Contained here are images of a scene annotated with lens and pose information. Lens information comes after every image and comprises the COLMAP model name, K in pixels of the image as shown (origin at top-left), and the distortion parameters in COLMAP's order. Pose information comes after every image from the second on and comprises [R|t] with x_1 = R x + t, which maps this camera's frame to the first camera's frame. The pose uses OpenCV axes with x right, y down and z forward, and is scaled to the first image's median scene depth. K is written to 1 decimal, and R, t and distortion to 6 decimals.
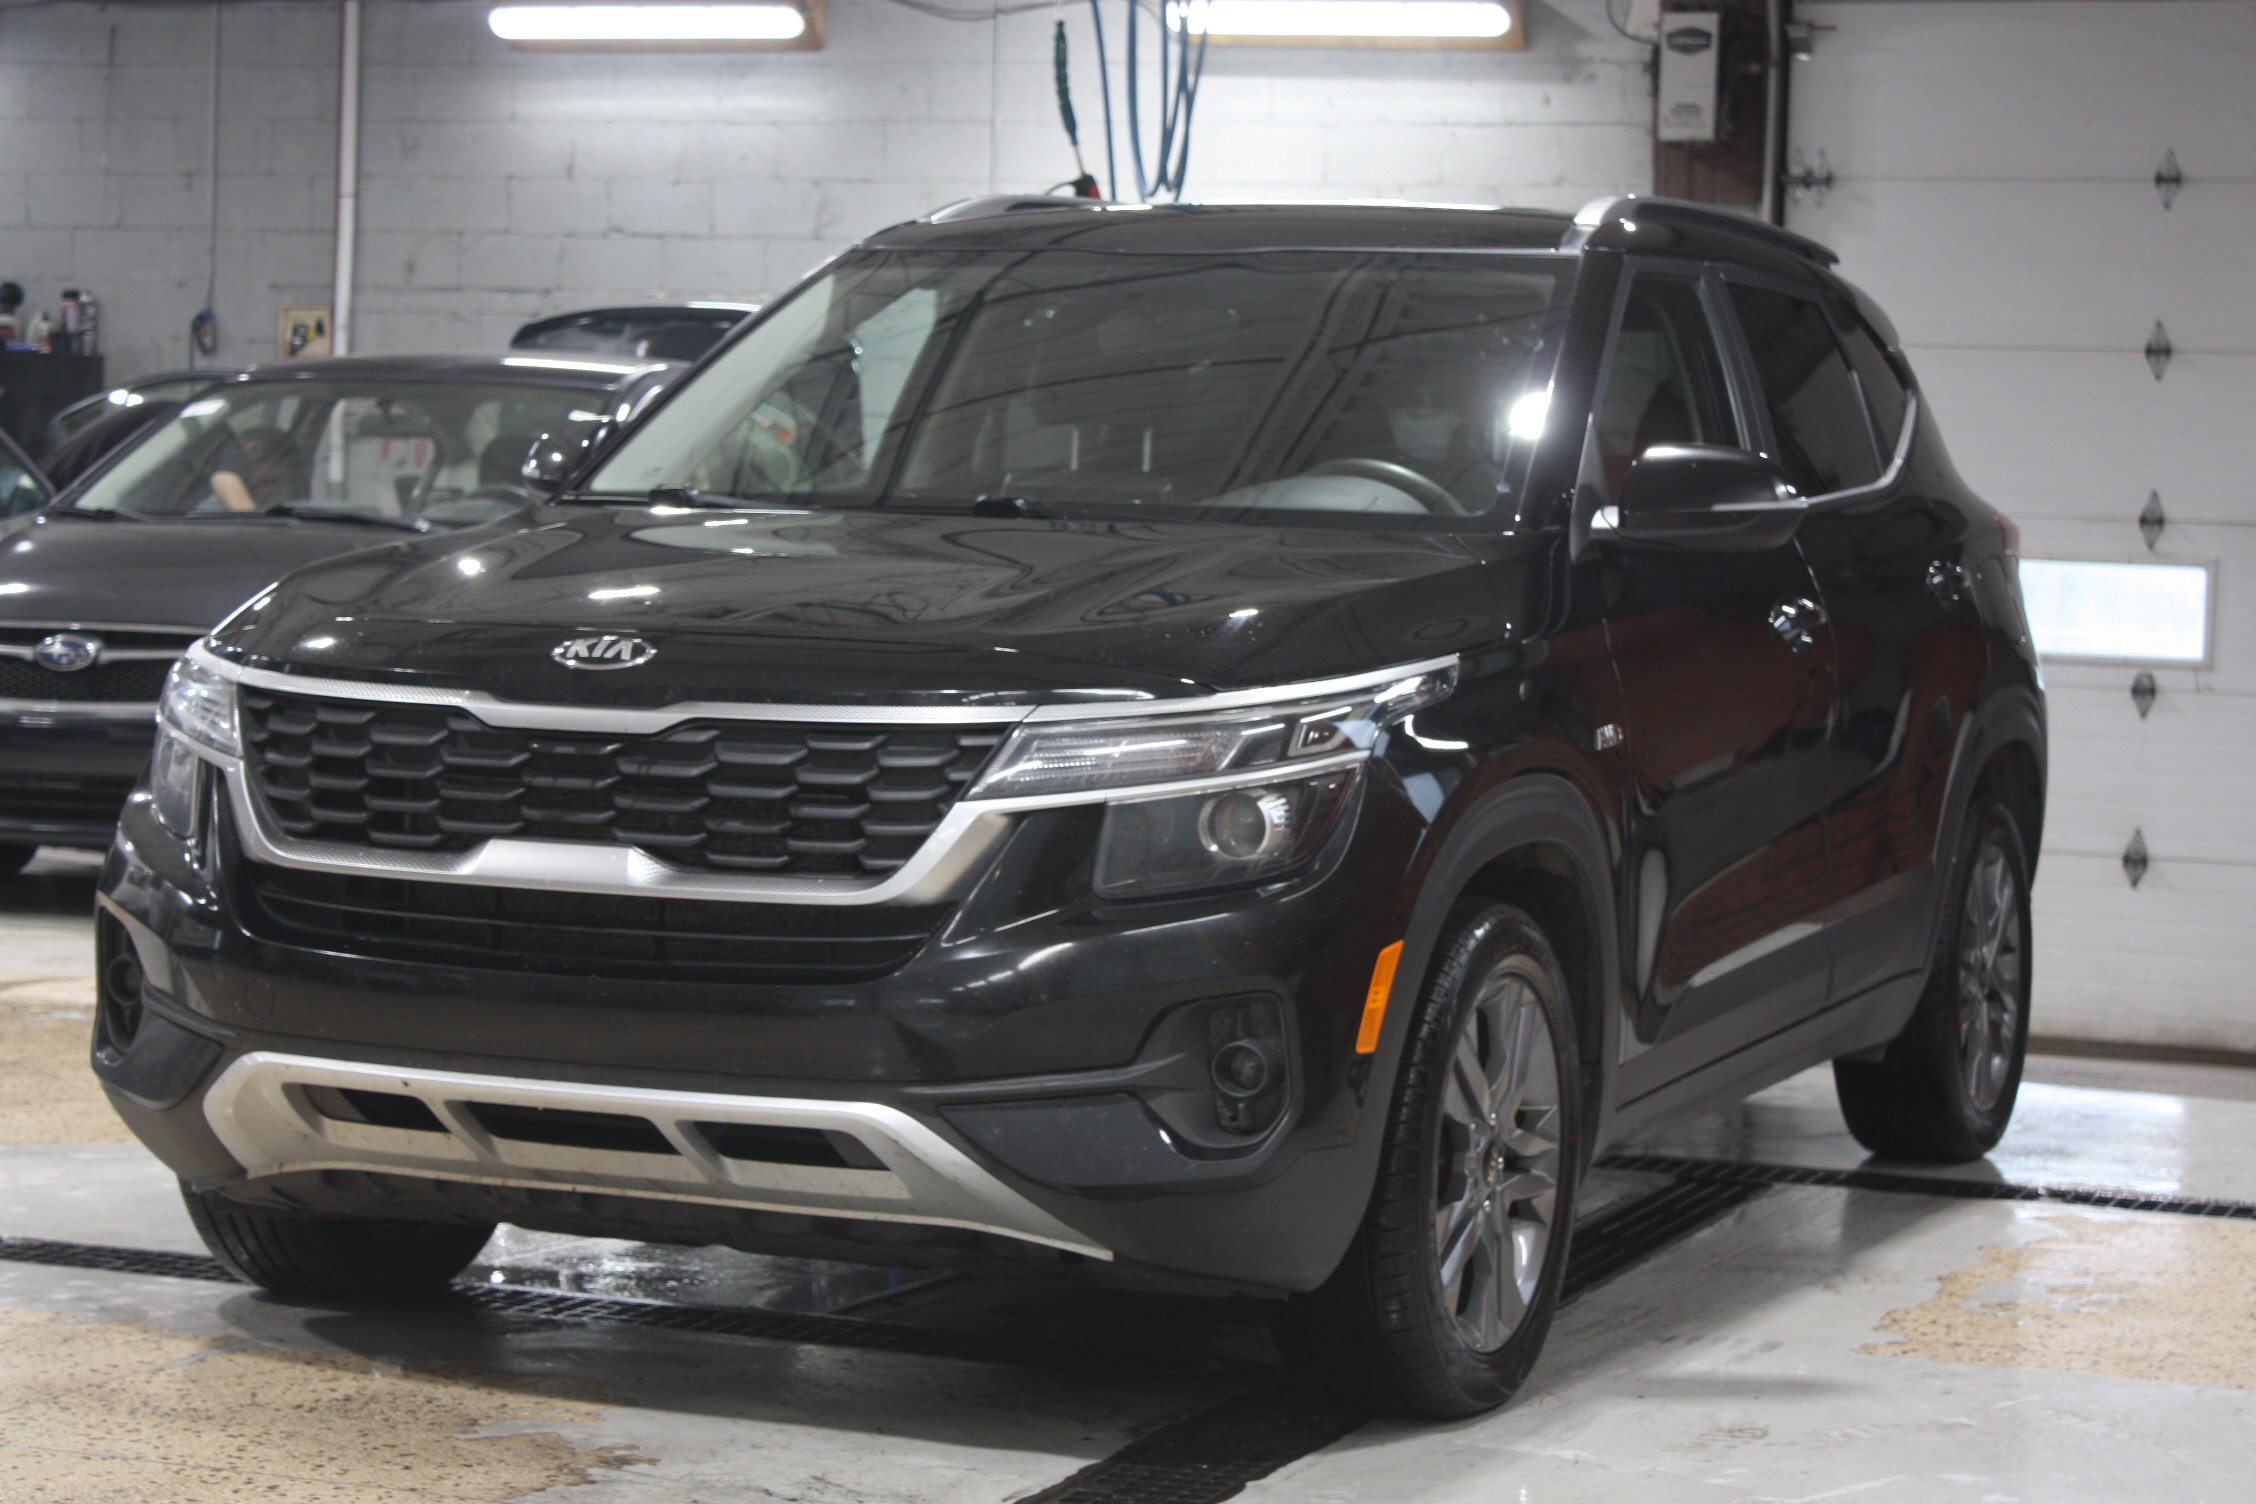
lens RADIAL K [[5030.9, 0, 1127.8], [0, 5030.9, 762.4], [0, 0, 1]] dist [0.015442, 0.000000]
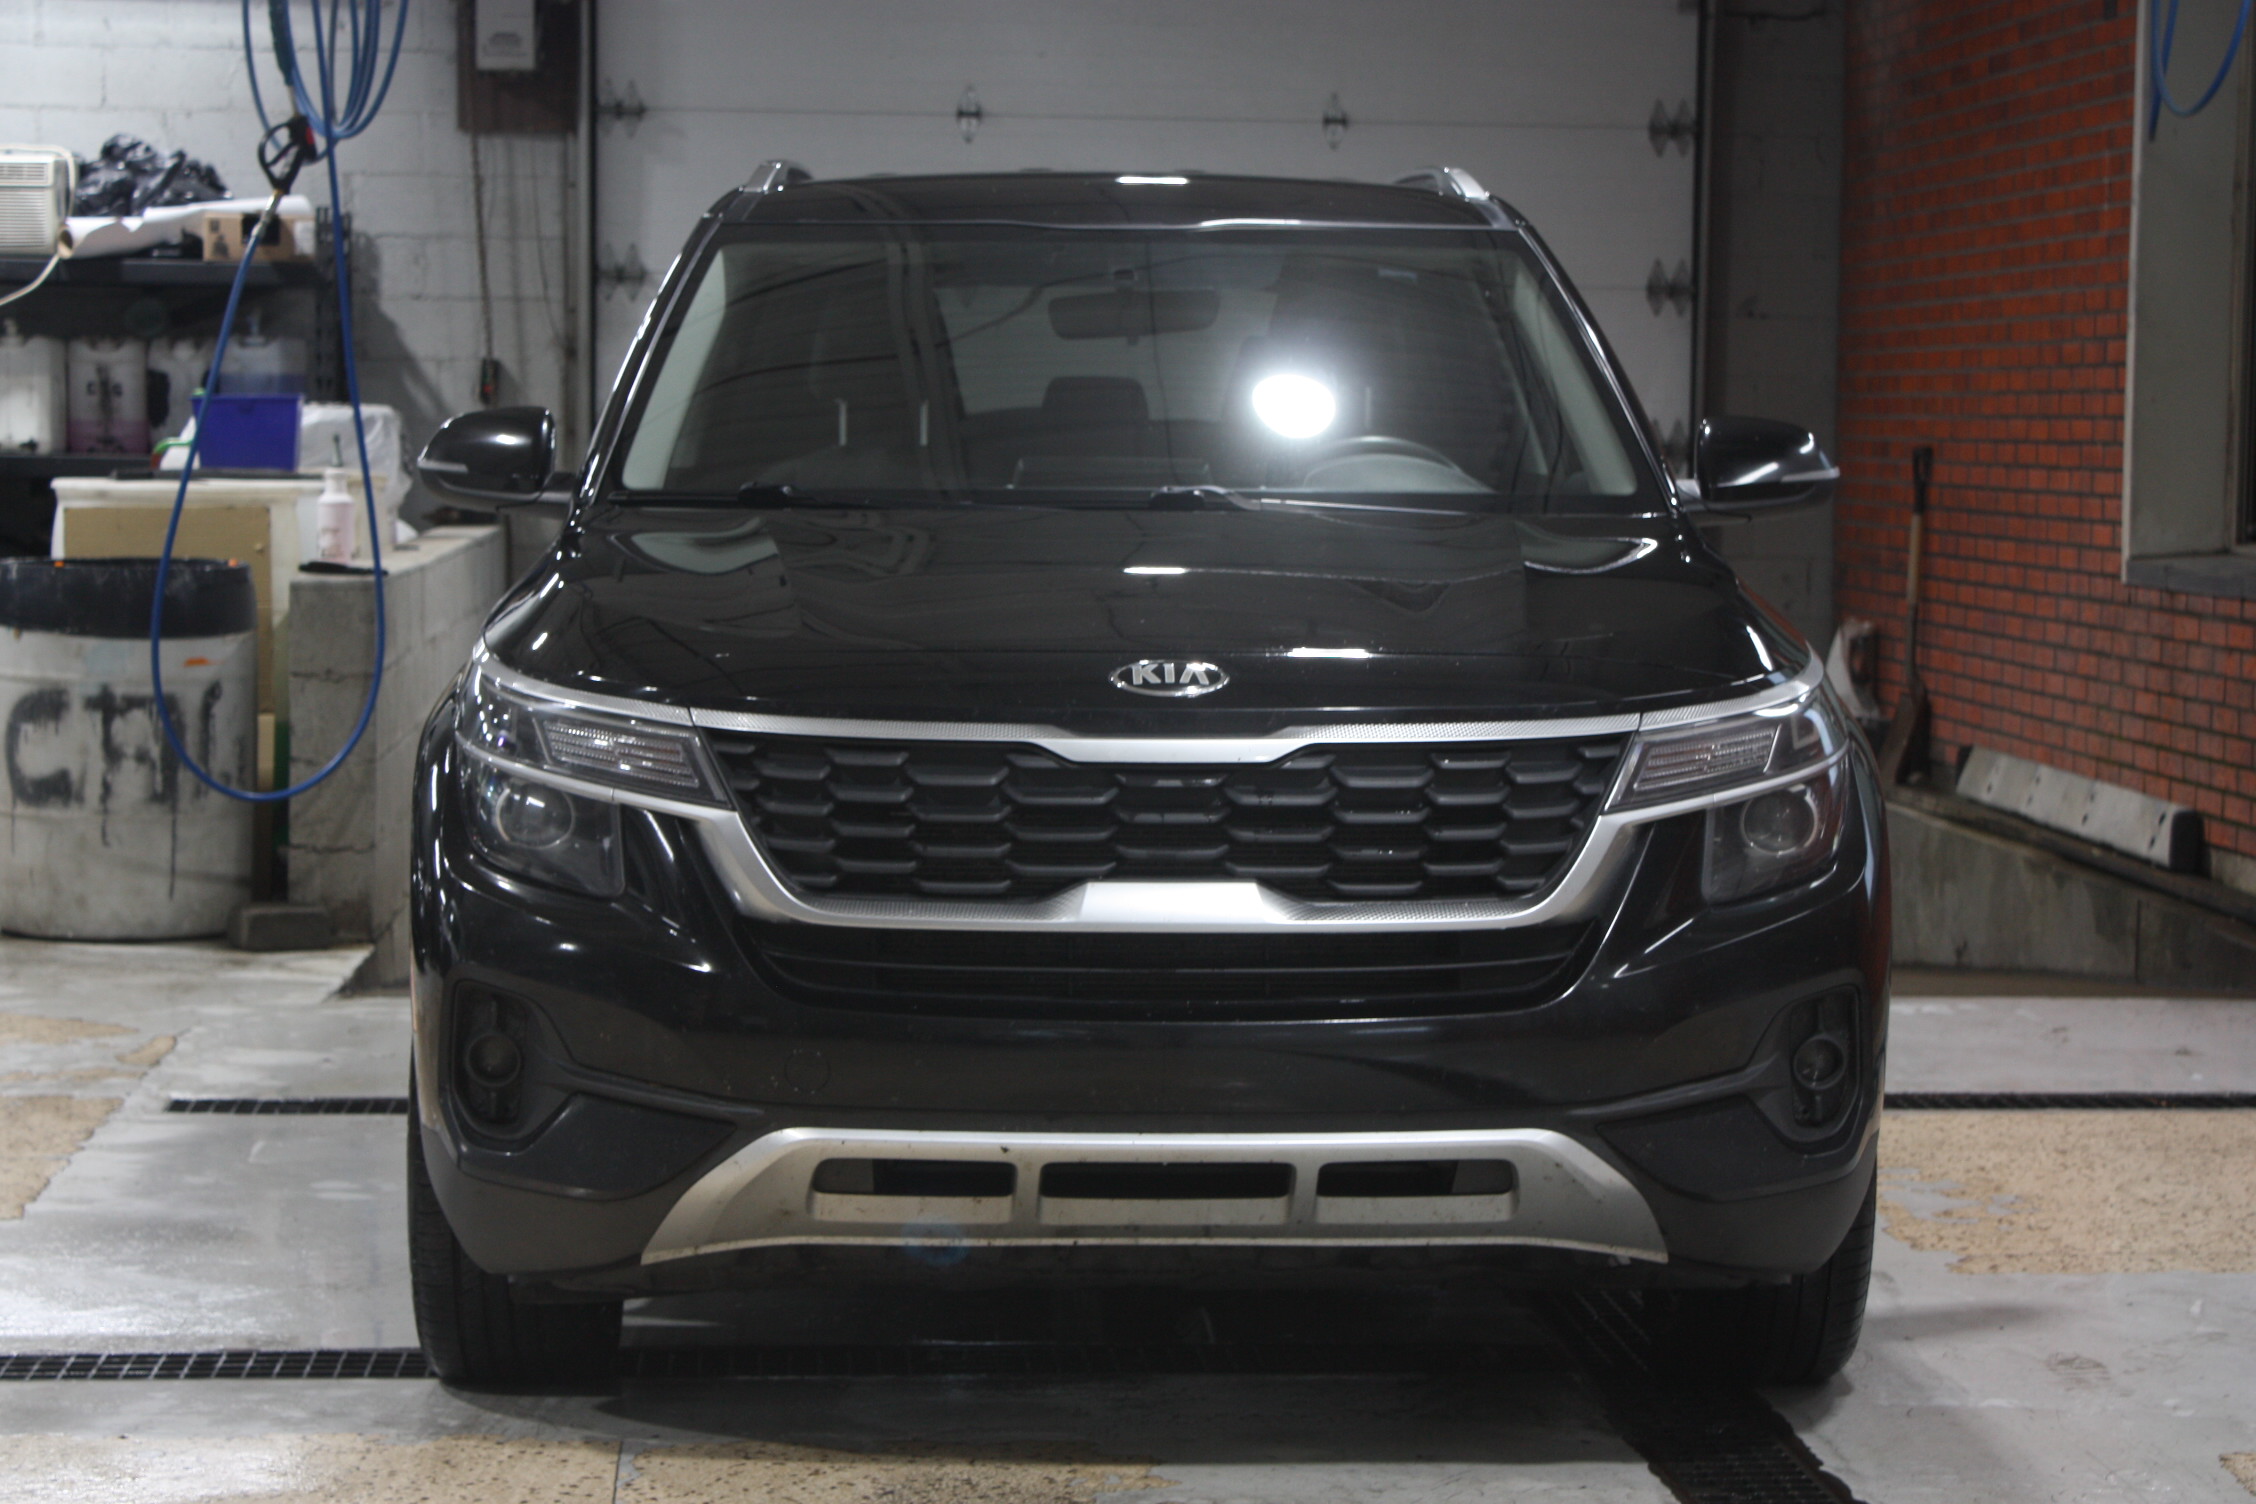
lens RADIAL K [[4784.8, 0, 1128.4], [0, 4784.8, 739.0], [0, 0, 1]] dist [0.059950, 0.000000]
pose [[0.889305, -0.051424, 0.454414, -0.517902], [0.040032, 0.998597, 0.034663, -0.041615], [-0.455559, -0.012635, 0.890116, 0.198965]]
